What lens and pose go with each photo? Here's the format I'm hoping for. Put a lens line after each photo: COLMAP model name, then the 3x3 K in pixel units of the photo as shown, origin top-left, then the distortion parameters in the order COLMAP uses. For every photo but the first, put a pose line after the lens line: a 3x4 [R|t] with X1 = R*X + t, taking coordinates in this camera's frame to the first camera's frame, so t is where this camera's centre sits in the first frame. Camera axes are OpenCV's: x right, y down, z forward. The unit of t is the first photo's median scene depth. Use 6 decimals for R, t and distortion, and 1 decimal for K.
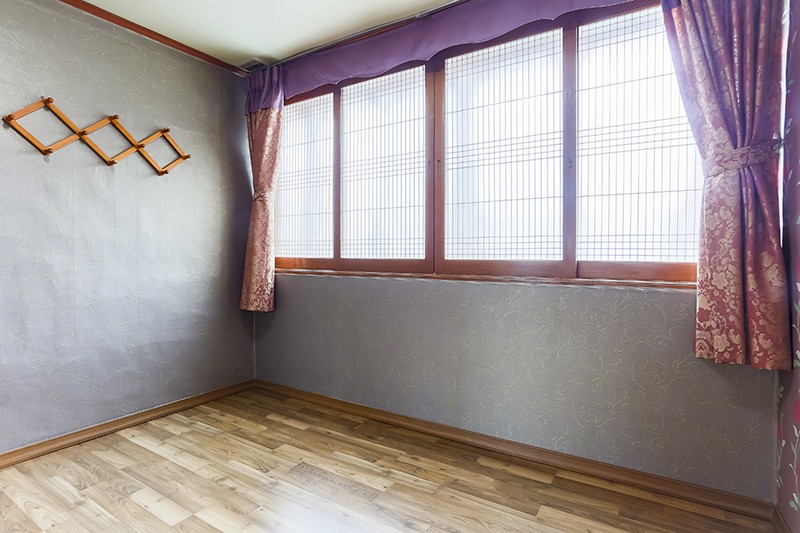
lens RADIAL K [[392.2, 0, 413.3], [0, 392.2, 263.1], [0, 0, 1]] dist [-0.000240, 0.000364]
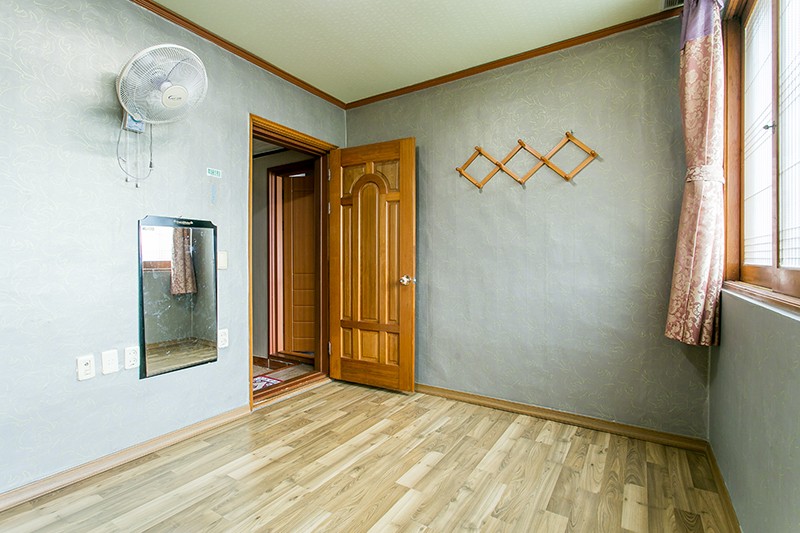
lens RADIAL K [[392.2, 0, 413.3], [0, 392.2, 263.1], [0, 0, 1]] dist [-0.000240, 0.000364]
pose [[0.005802, 0.007422, -0.999956, 0.363287], [-0.021304, 0.999746, 0.007296, -0.013818], [0.999756, 0.021261, 0.005959, 0.625038]]
